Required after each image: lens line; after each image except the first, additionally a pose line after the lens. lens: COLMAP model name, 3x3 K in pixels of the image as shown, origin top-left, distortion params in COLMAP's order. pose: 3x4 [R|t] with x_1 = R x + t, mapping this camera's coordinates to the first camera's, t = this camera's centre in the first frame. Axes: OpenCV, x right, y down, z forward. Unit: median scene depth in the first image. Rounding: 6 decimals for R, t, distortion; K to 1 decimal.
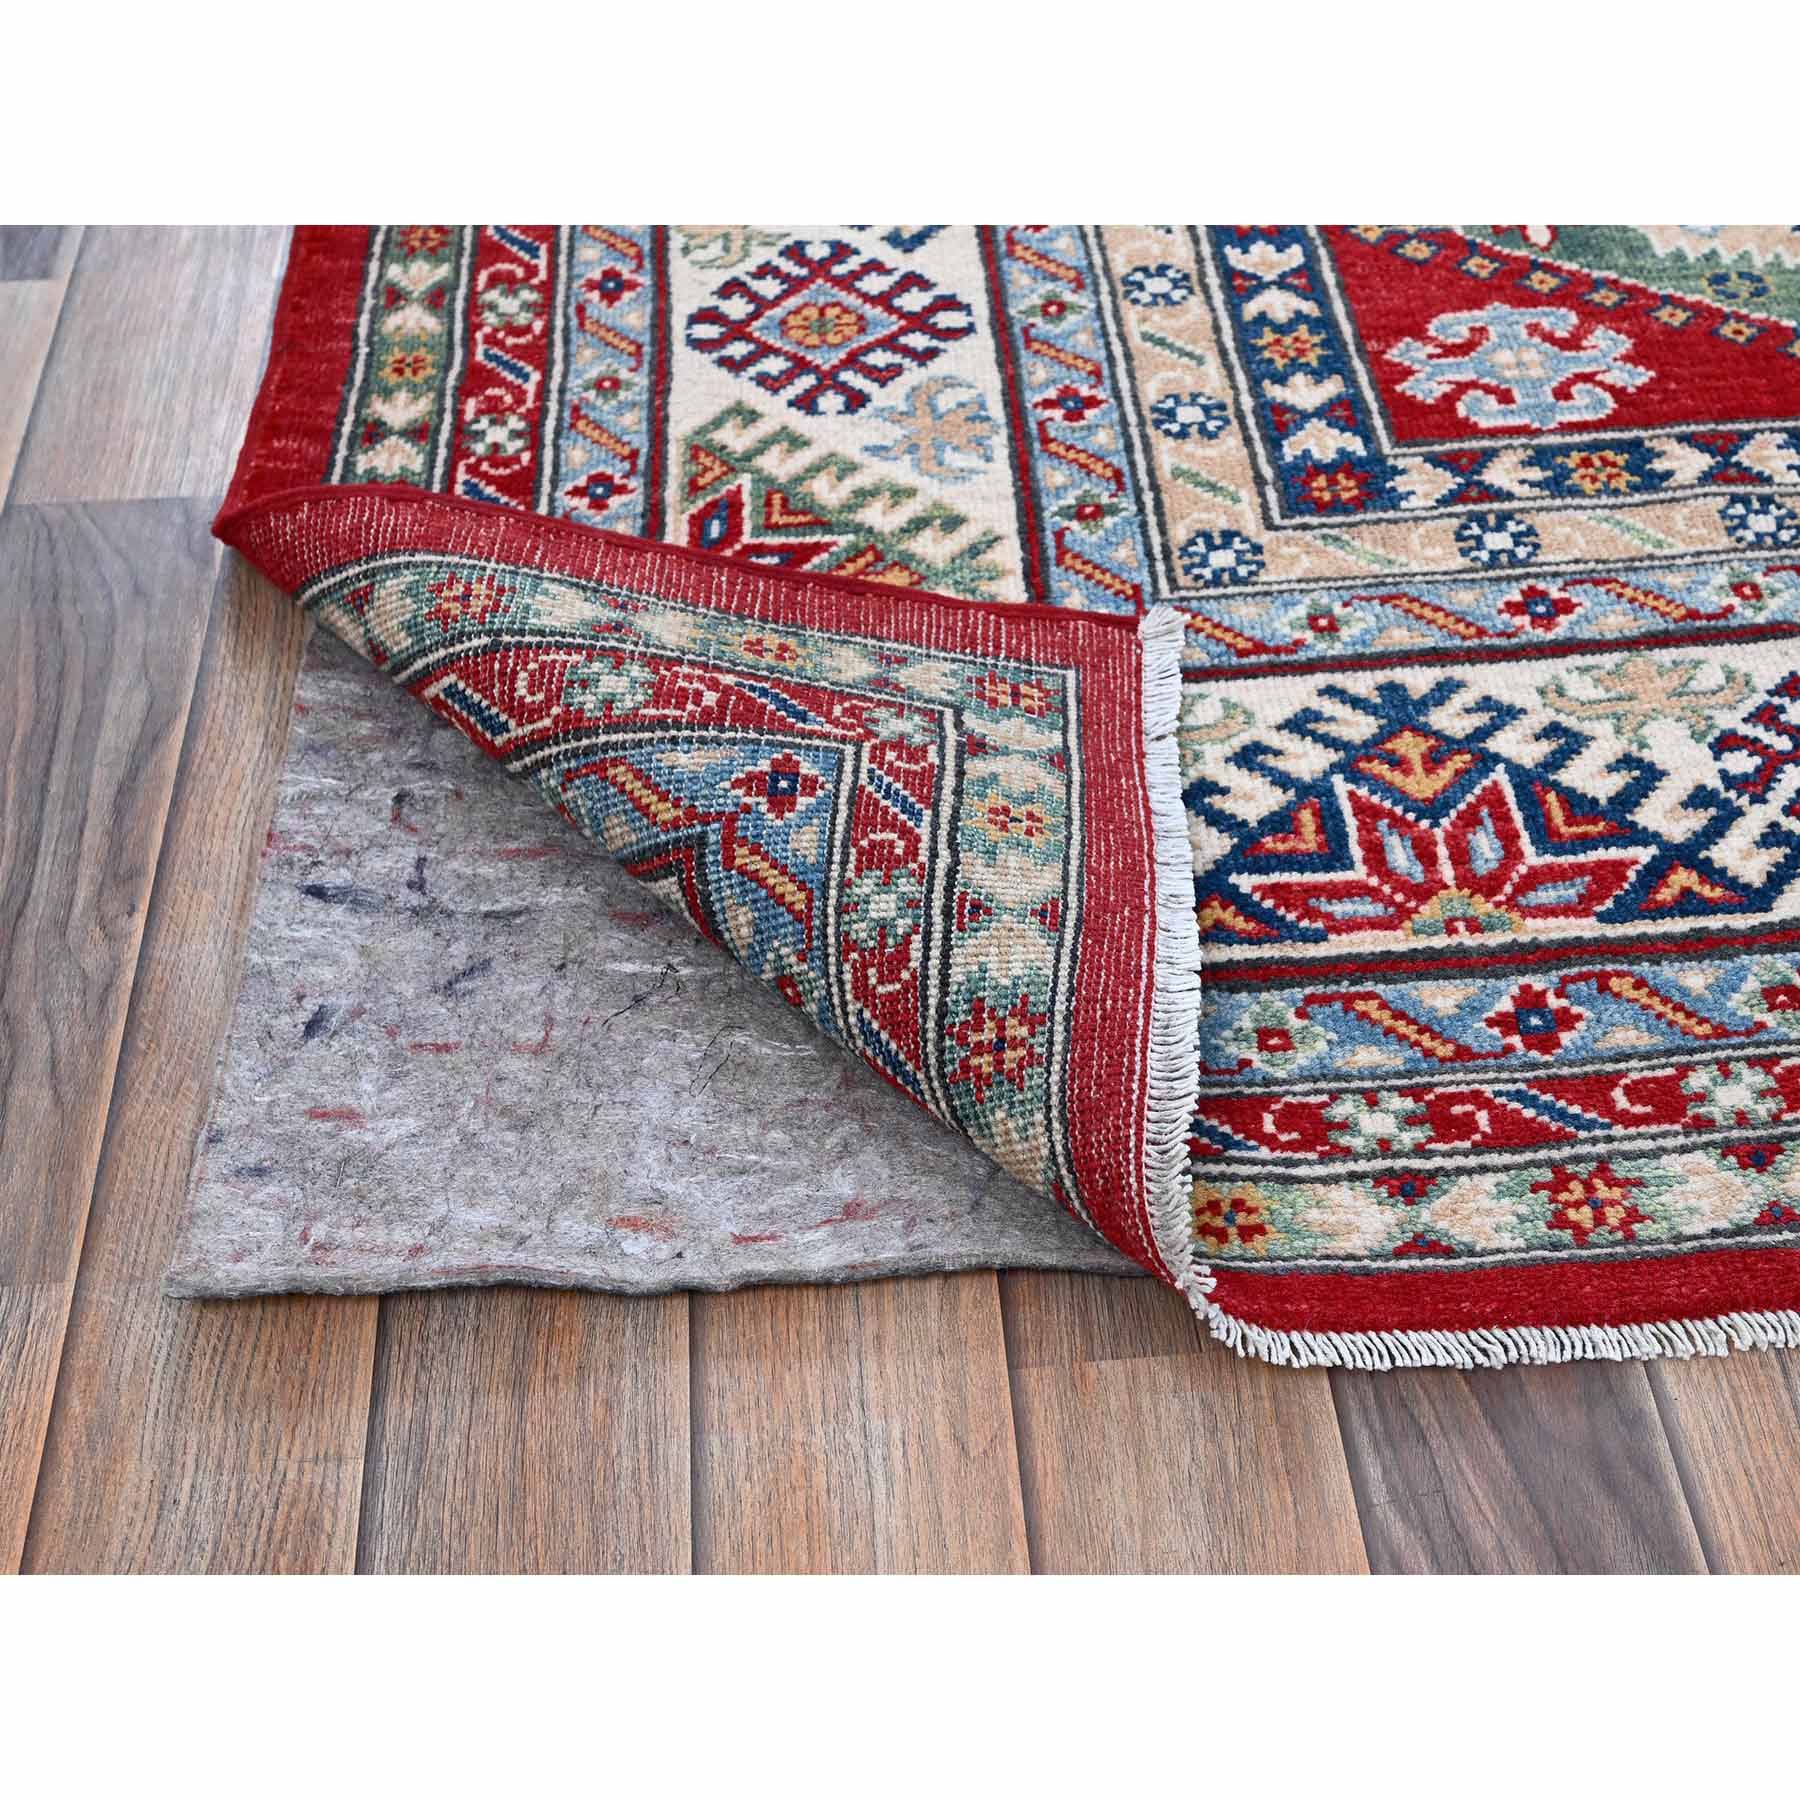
lens RADIAL K [[2248.5, 0, 900.0], [0, 2248.5, 900.0], [0, 0, 1]] dist [-0.004339, 0.014252]
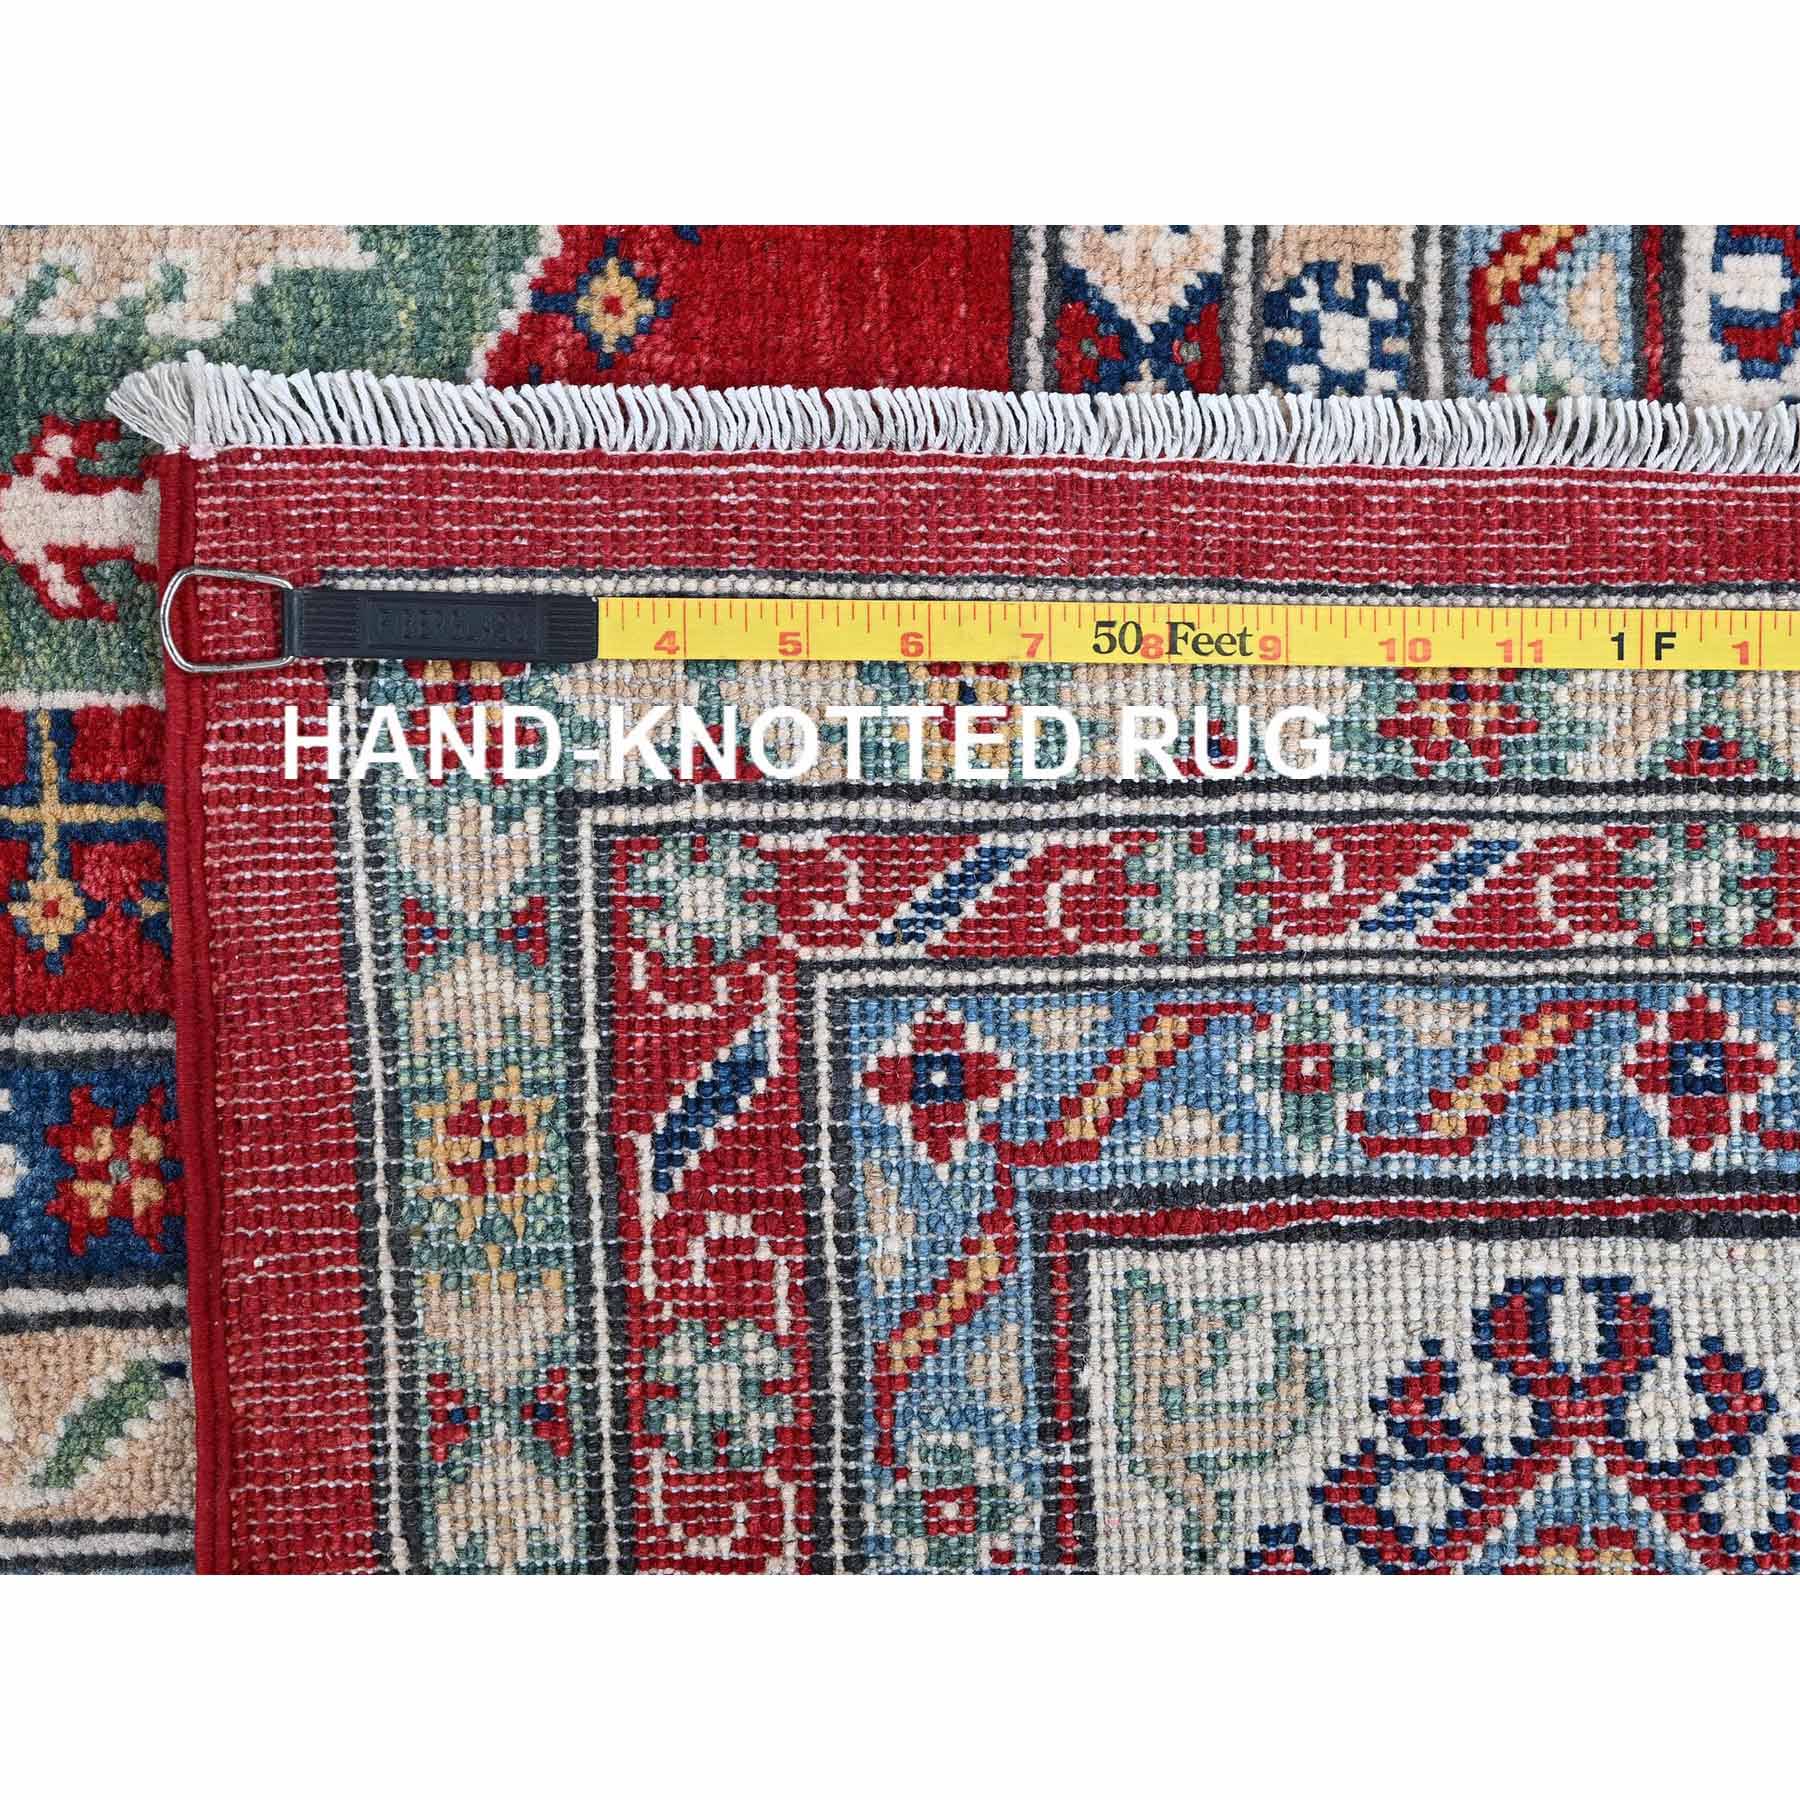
lens RADIAL K [[2248.5, 0, 900.0], [0, 2248.5, 900.0], [0, 0, 1]] dist [-0.004339, 0.014252]
pose [[-0.063178, -0.997656, -0.026300, 0.013243], [0.958904, -0.053378, -0.278663, 0.107338], [0.276606, -0.042824, 0.960029, 0.379887]]
